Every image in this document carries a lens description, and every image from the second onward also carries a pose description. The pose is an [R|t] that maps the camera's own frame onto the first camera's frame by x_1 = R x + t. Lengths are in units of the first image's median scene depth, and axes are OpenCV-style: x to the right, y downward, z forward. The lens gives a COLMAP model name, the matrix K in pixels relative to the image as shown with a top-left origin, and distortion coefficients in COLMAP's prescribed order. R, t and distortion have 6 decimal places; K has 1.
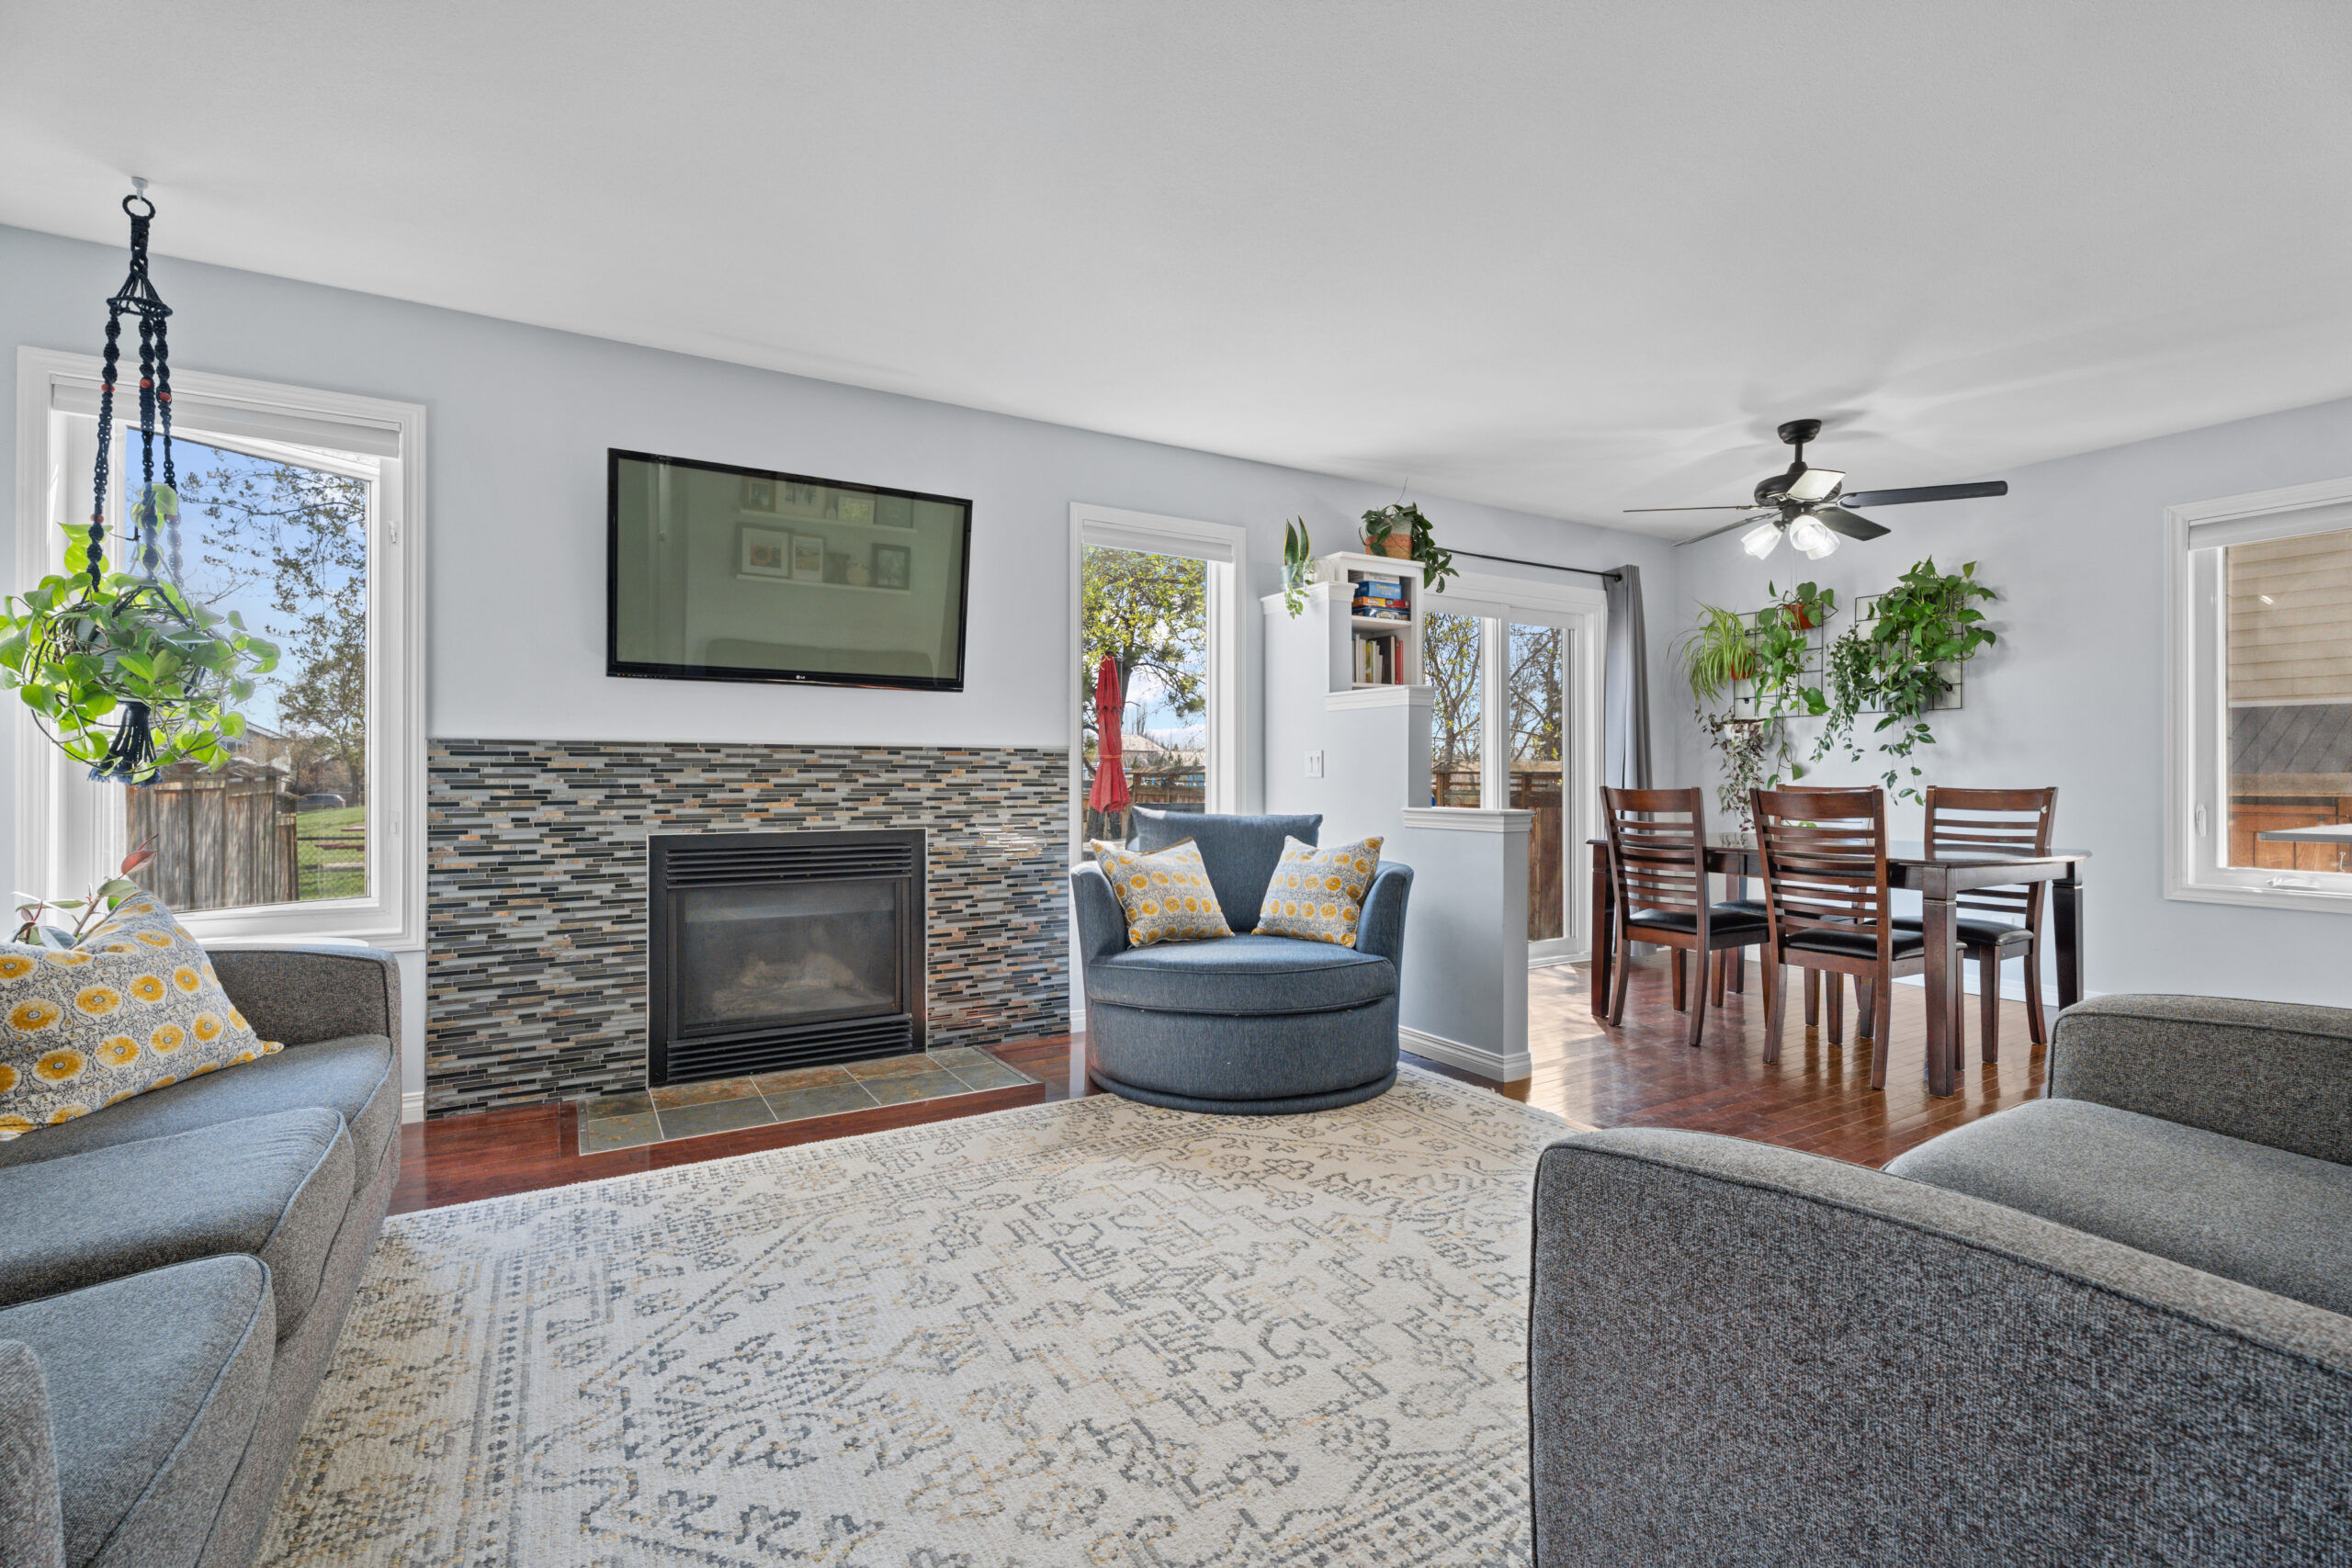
lens RADIAL K [[1027.1, 0, 1178.0], [0, 1027.1, 759.9], [0, 0, 1]] dist [-0.001723, 0.000791]
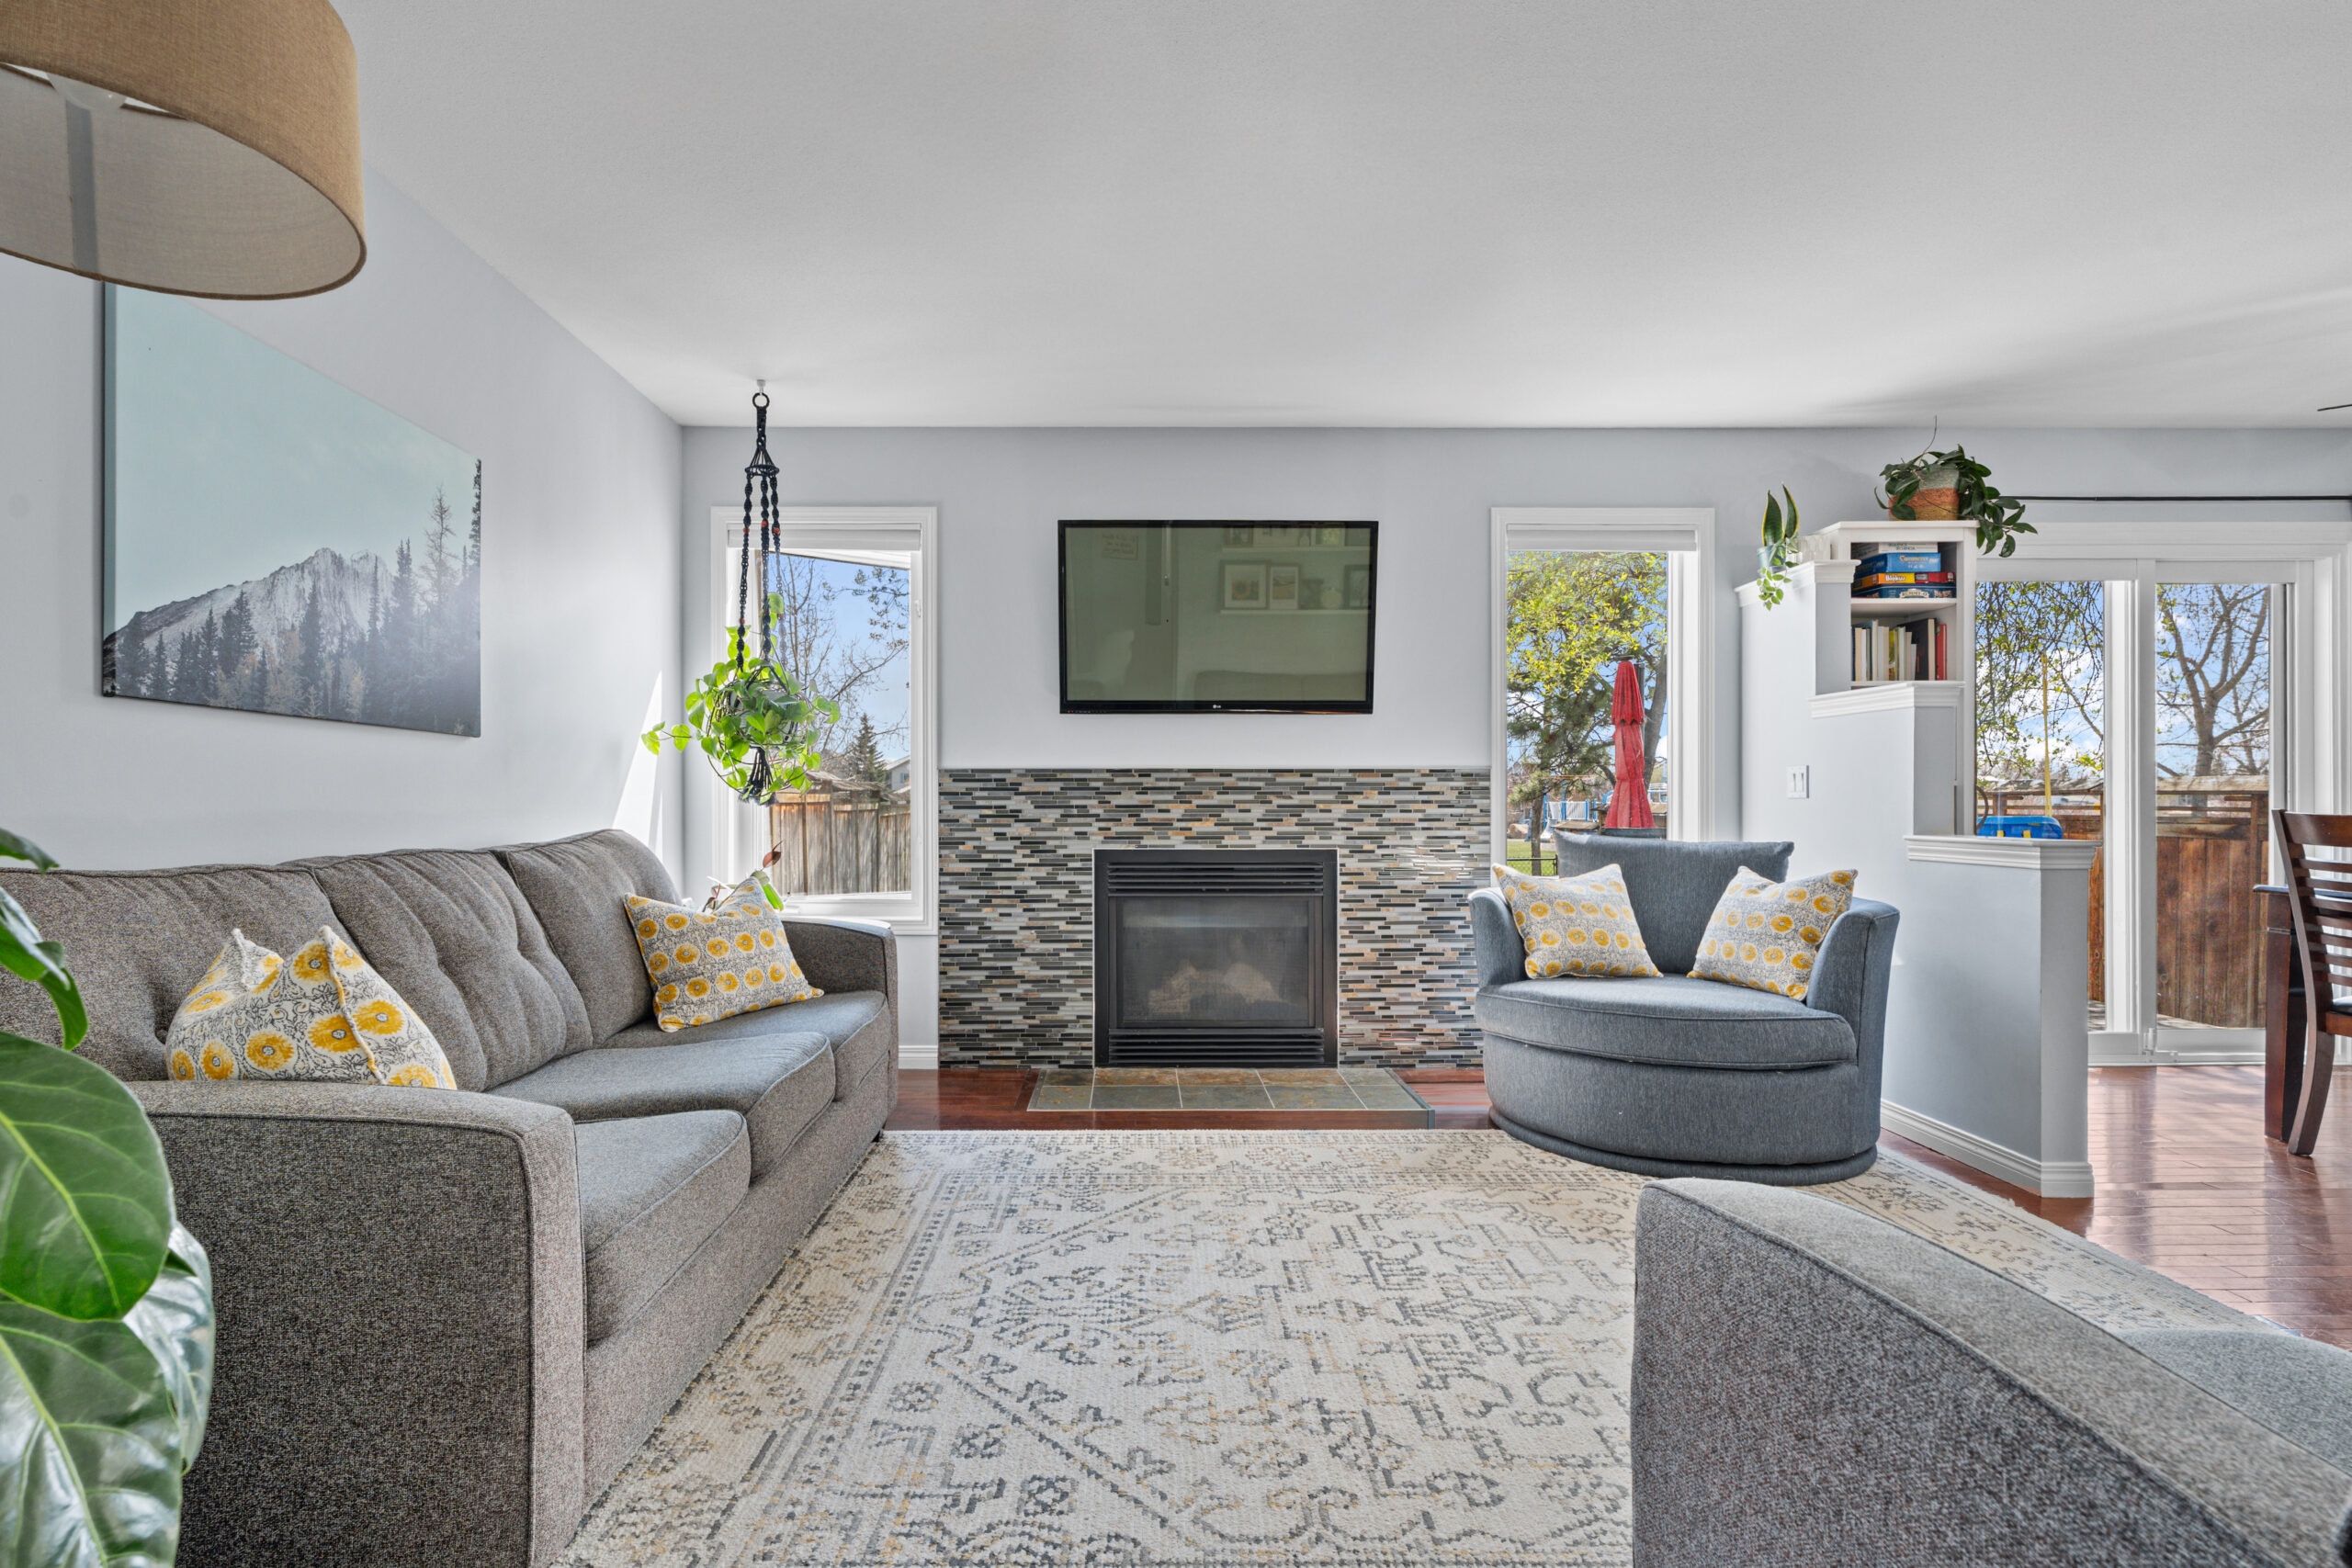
lens RADIAL K [[1106.1, 0, 1176.0], [0, 1106.1, 784.0], [0, 0, 1]] dist [-0.003167, 0.001776]
pose [[0.864946, -0.009310, -0.501779, 0.205202], [0.010146, 0.999948, -0.001064, 0.002195], [0.501763, -0.004170, 0.864995, -0.037140]]
